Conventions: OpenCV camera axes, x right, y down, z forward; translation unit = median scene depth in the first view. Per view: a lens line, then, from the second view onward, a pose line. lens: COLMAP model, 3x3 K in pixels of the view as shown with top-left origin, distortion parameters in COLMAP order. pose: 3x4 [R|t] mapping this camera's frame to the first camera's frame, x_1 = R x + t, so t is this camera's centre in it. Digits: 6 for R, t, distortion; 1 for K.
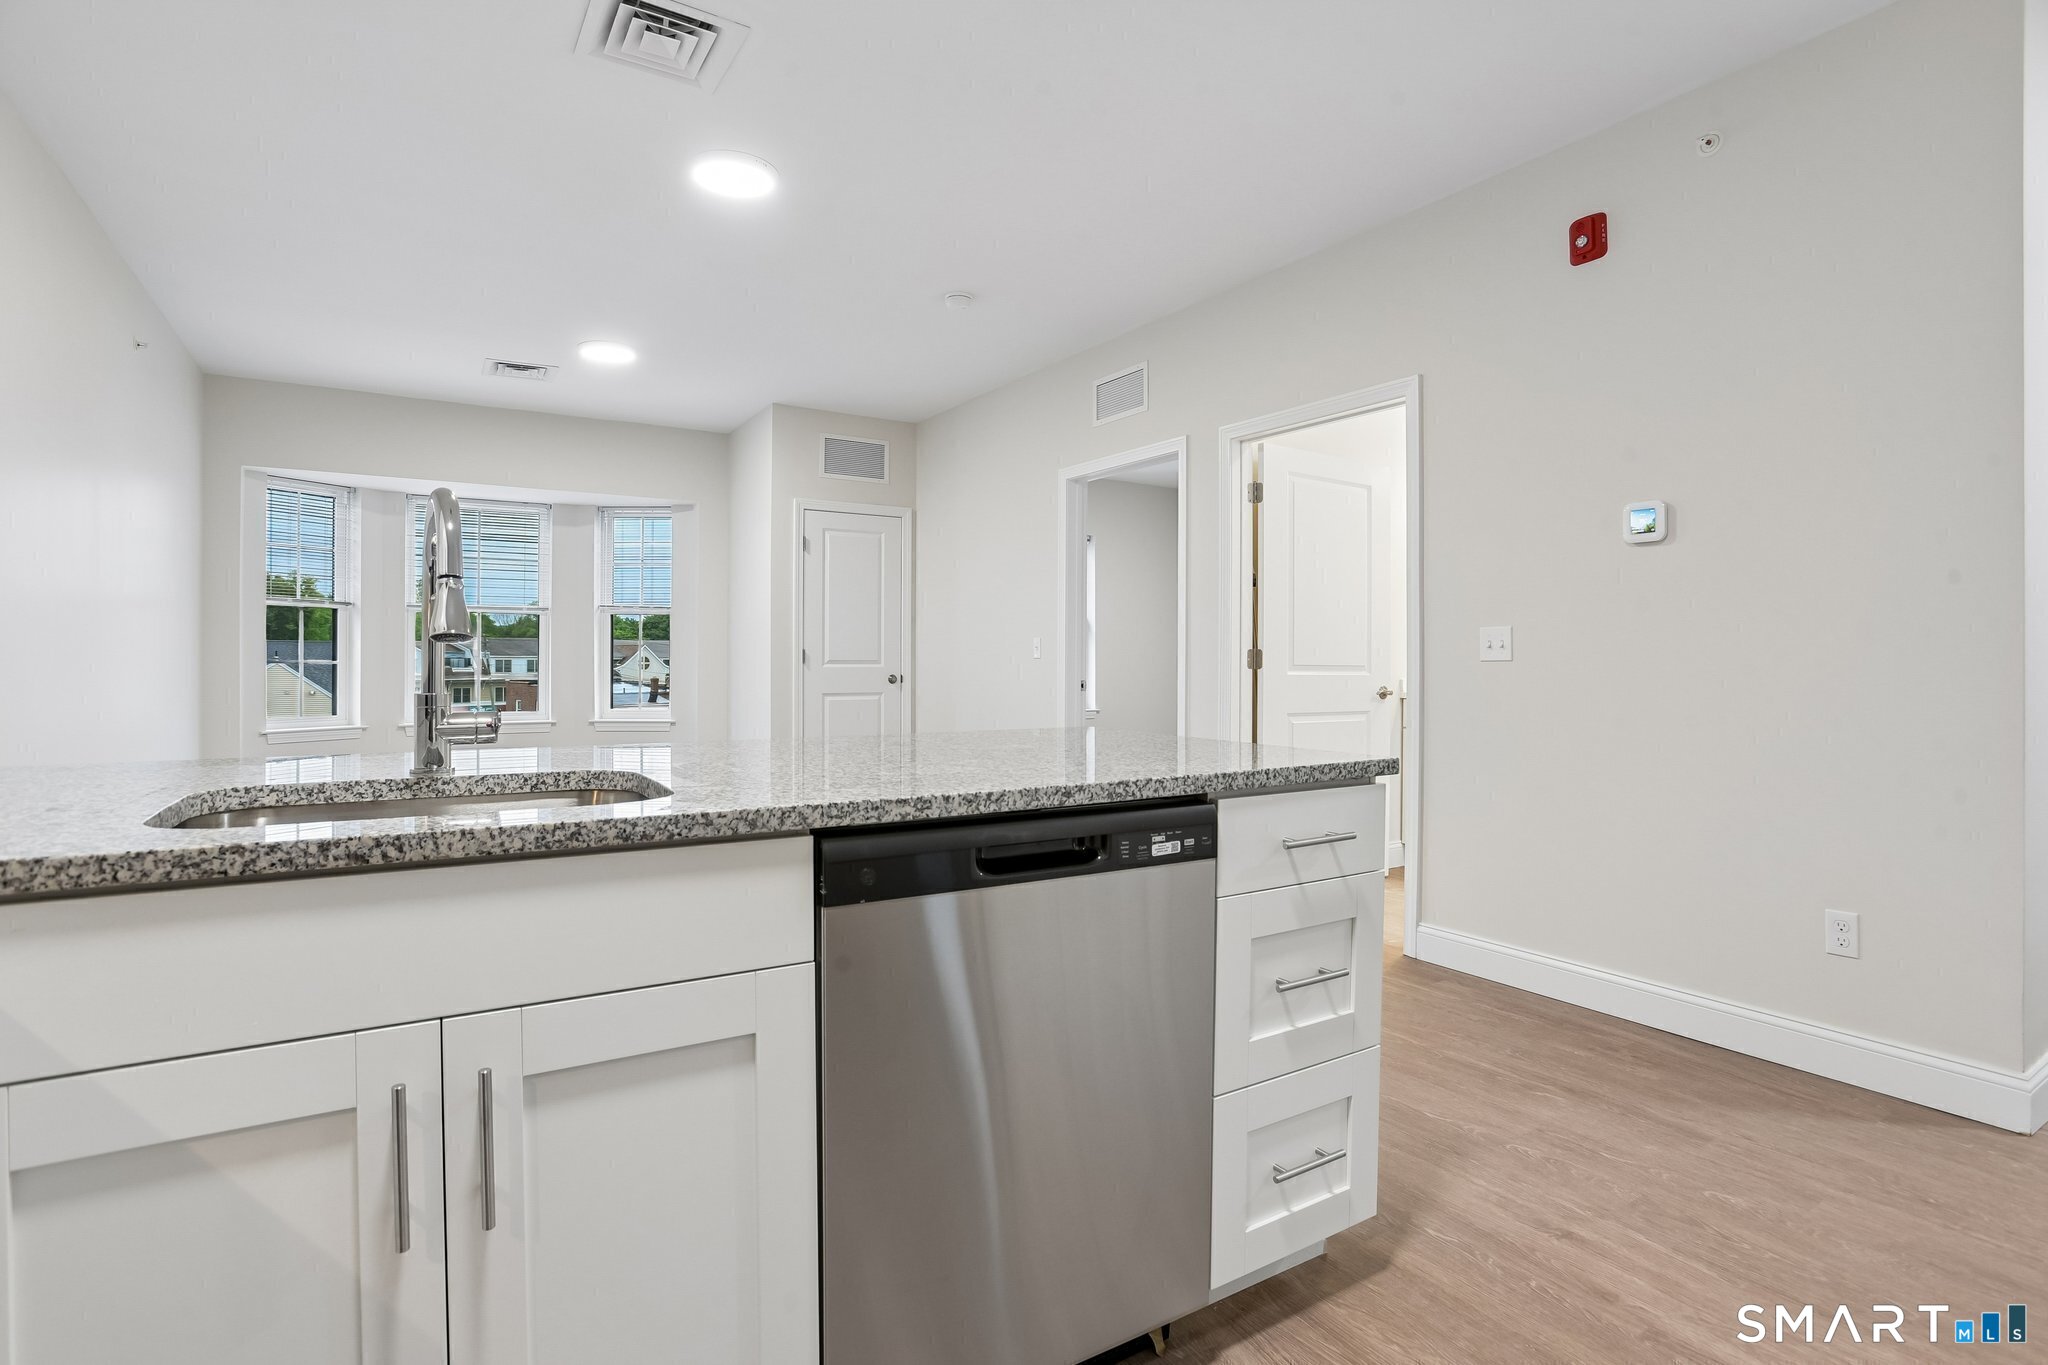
lens RADIAL K [[1007.8, 0, 1010.6], [0, 1007.8, 669.9], [0, 0, 1]] dist [-0.035229, 0.000751]
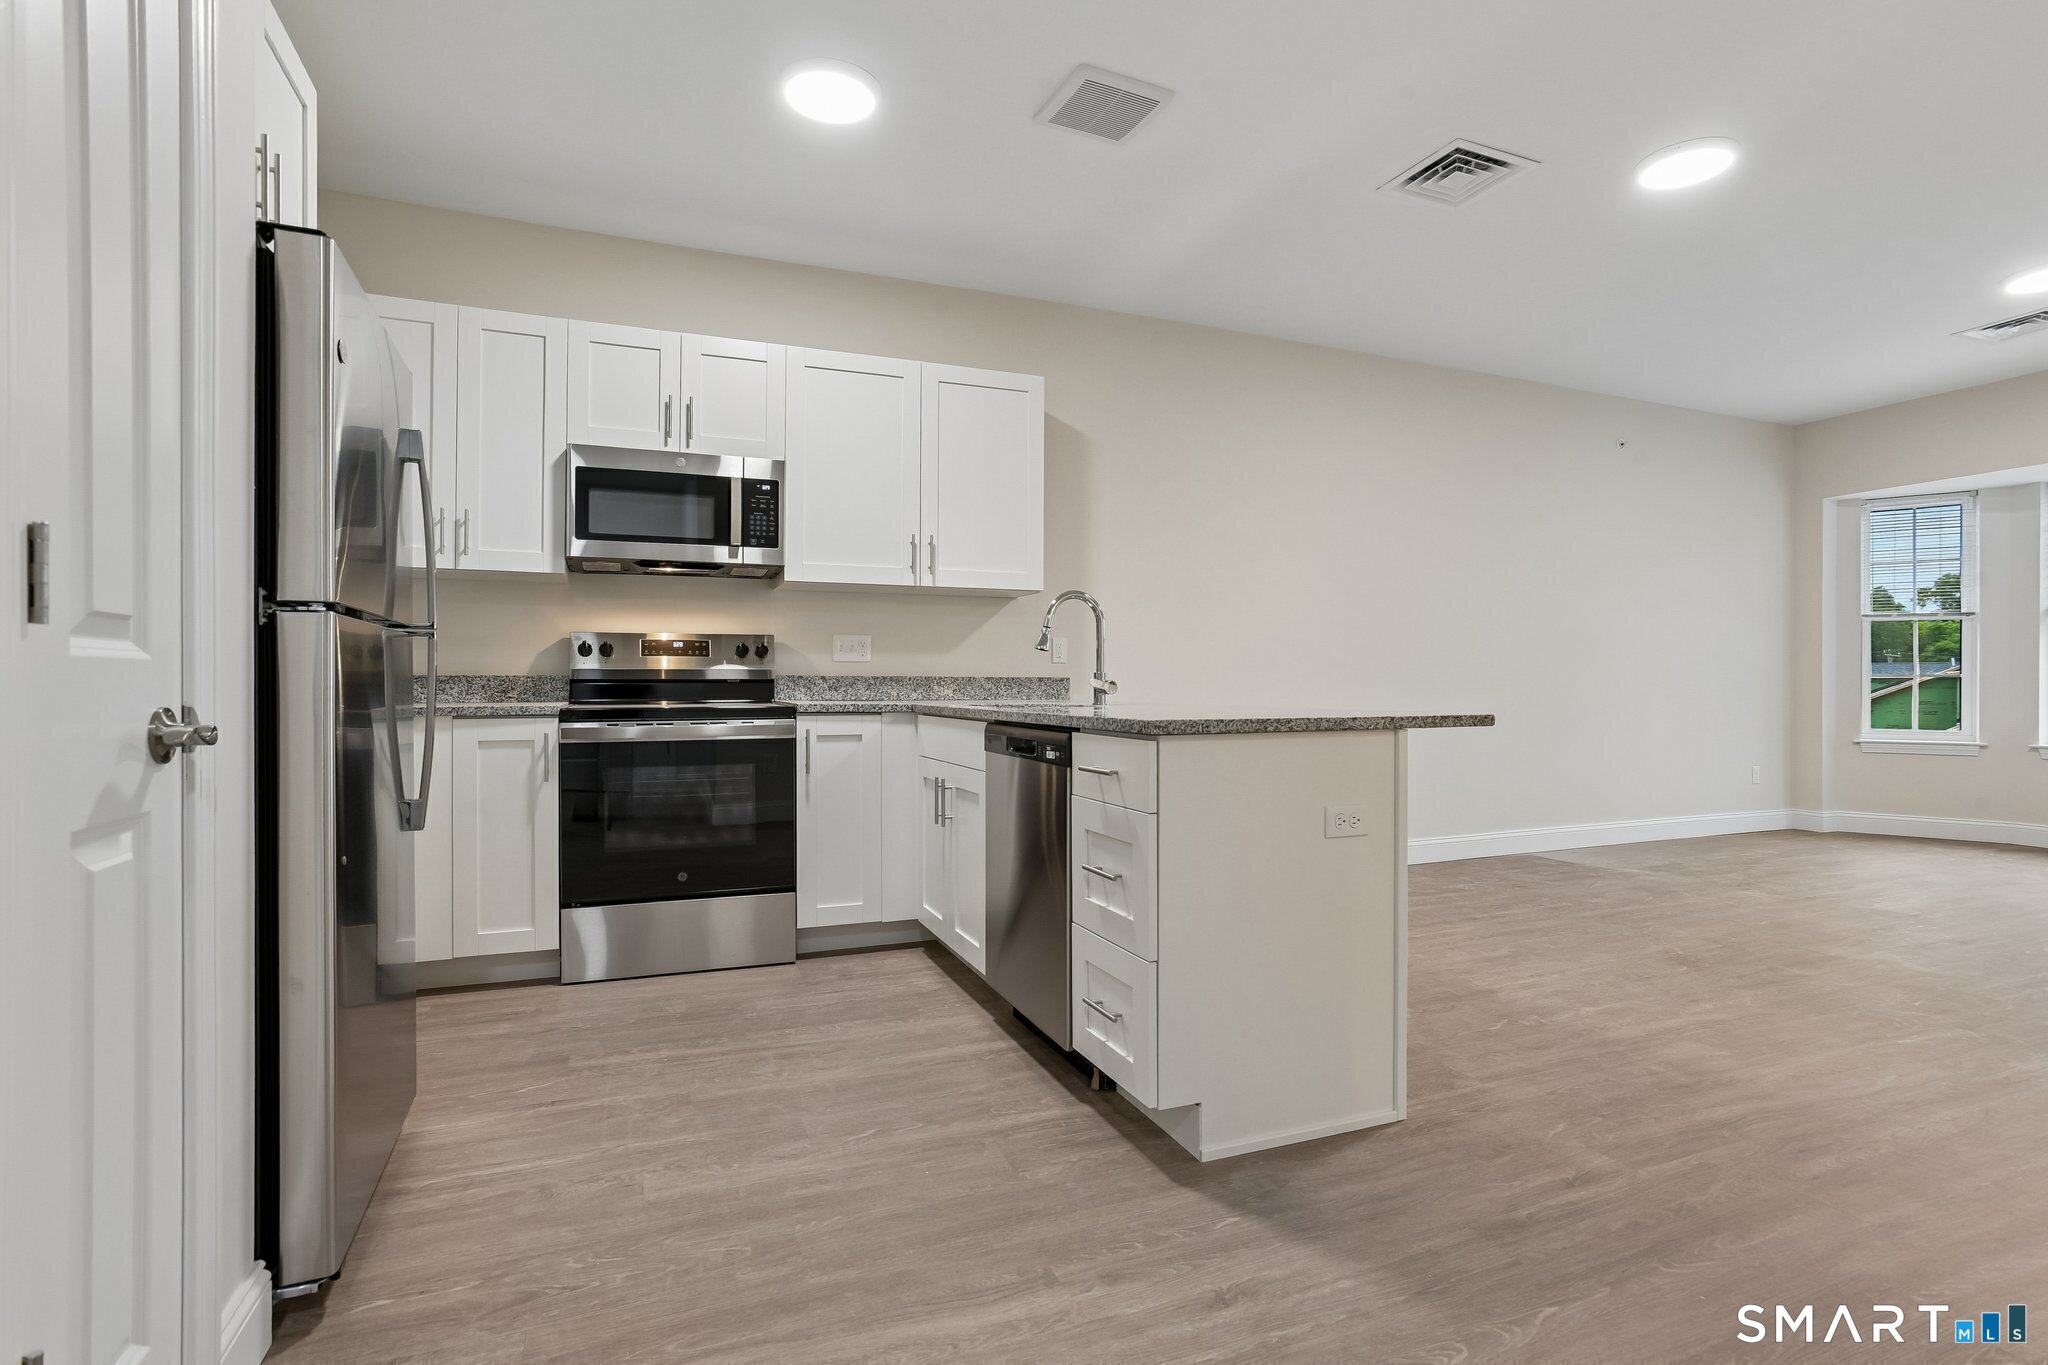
lens RADIAL K [[990.5, 0, 1042.0], [0, 990.5, 686.0], [0, 0, 1]] dist [-0.039861, 0.024487]
pose [[-0.163905, -0.002816, -0.986472, 0.399571], [-0.011169, 0.999937, -0.000999, 0.013178], [0.986413, 0.010854, -0.163926, 0.274853]]
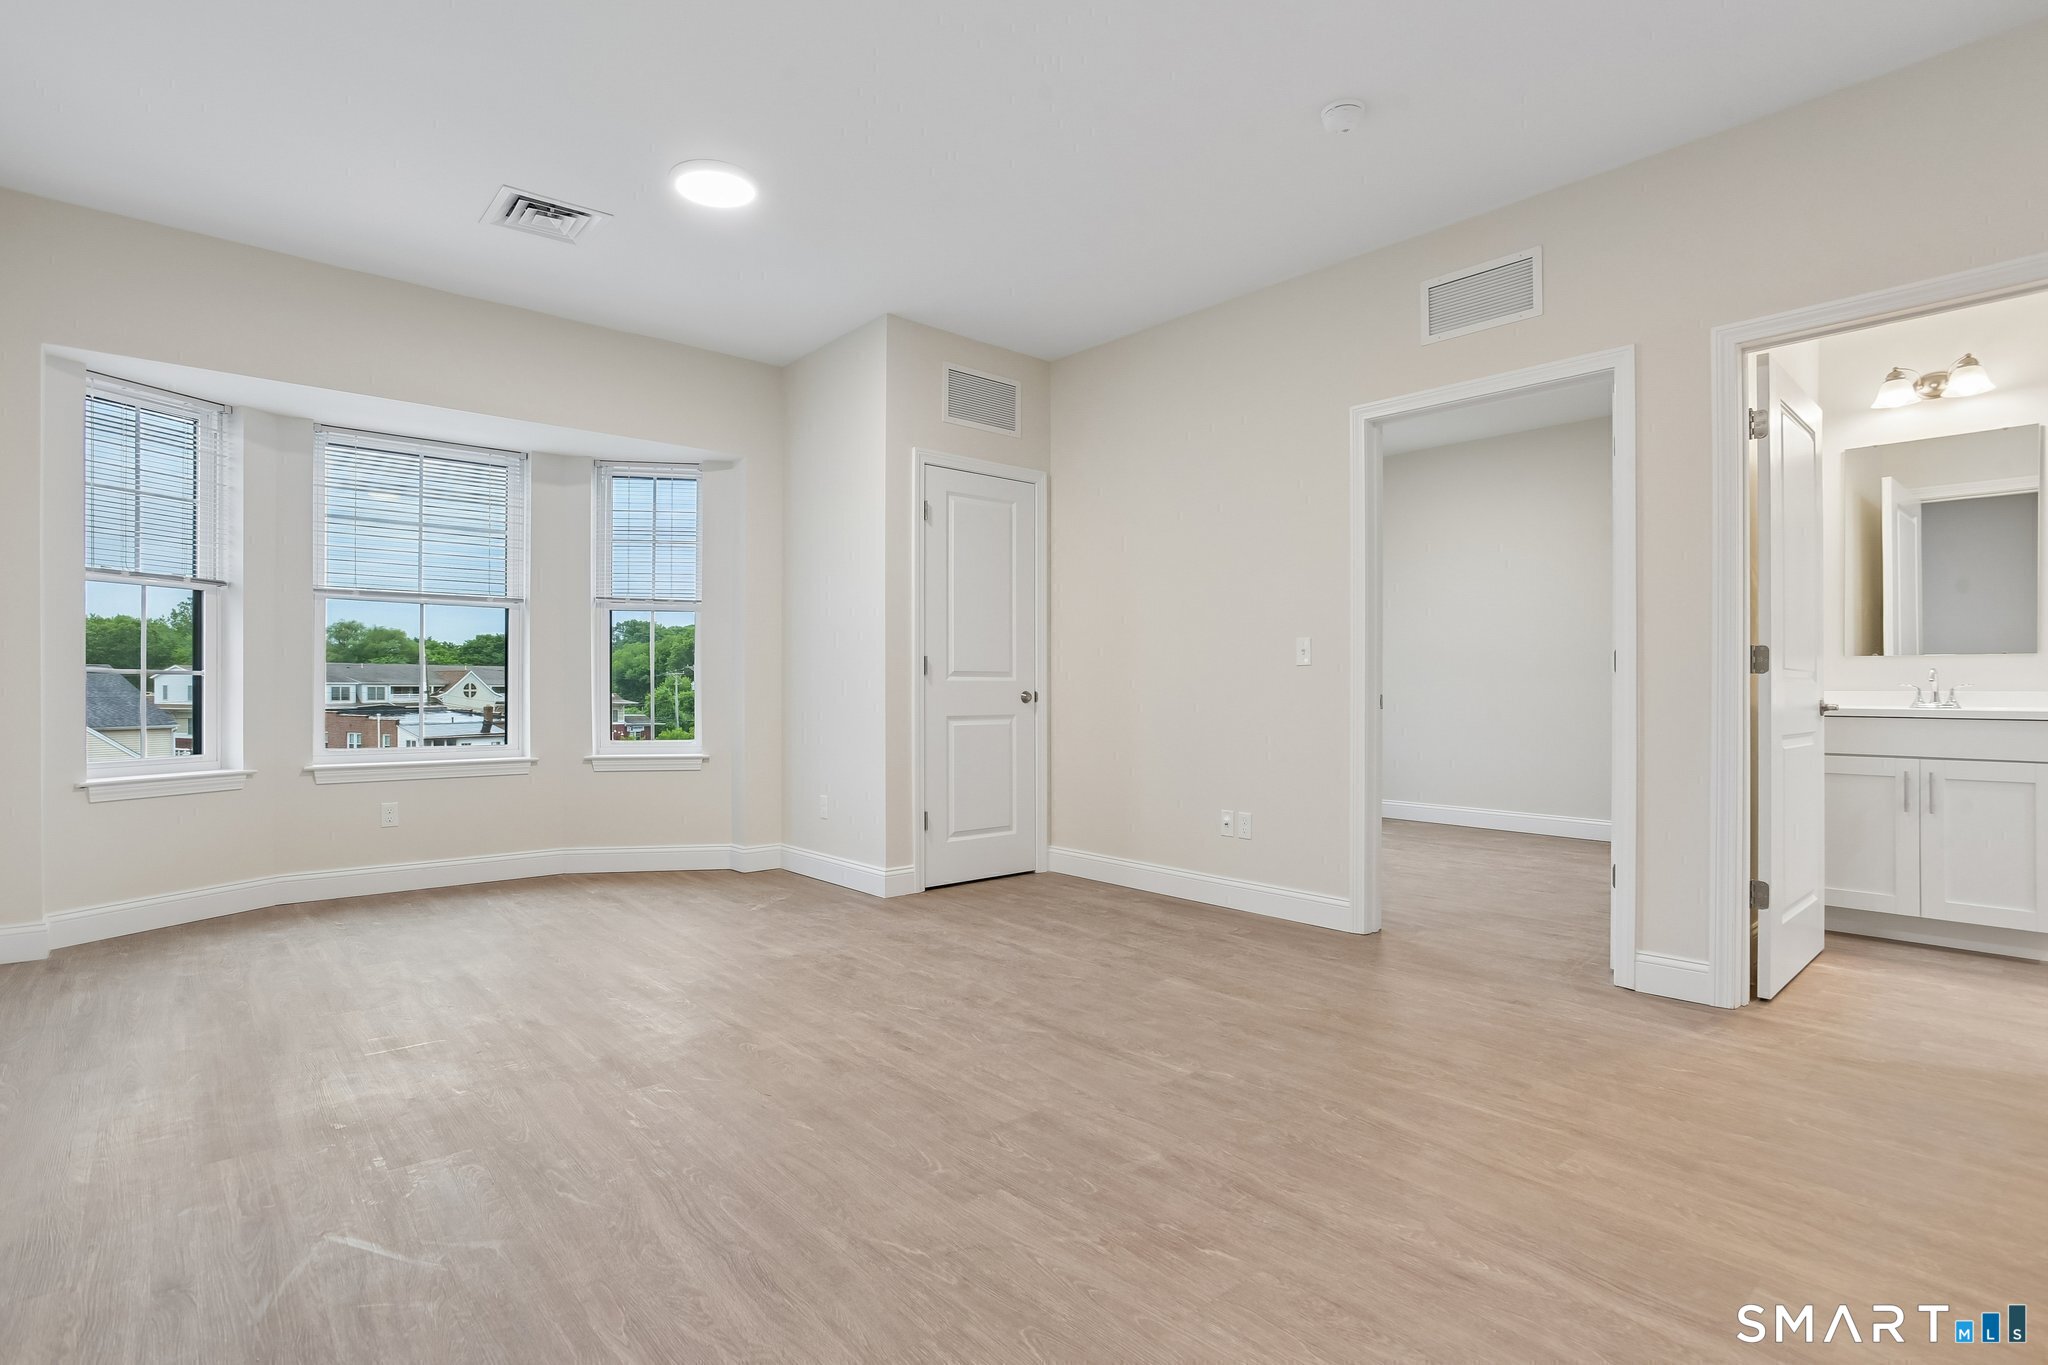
lens RADIAL K [[1004.6, 0, 1035.7], [0, 1004.6, 692.1], [0, 0, 1]] dist [-0.050668, 0.025653]
pose [[0.985020, -0.002632, 0.172423, -0.252457], [0.003419, 0.999985, -0.004272, 0.009150], [-0.172409, 0.004797, 0.985014, 0.274180]]
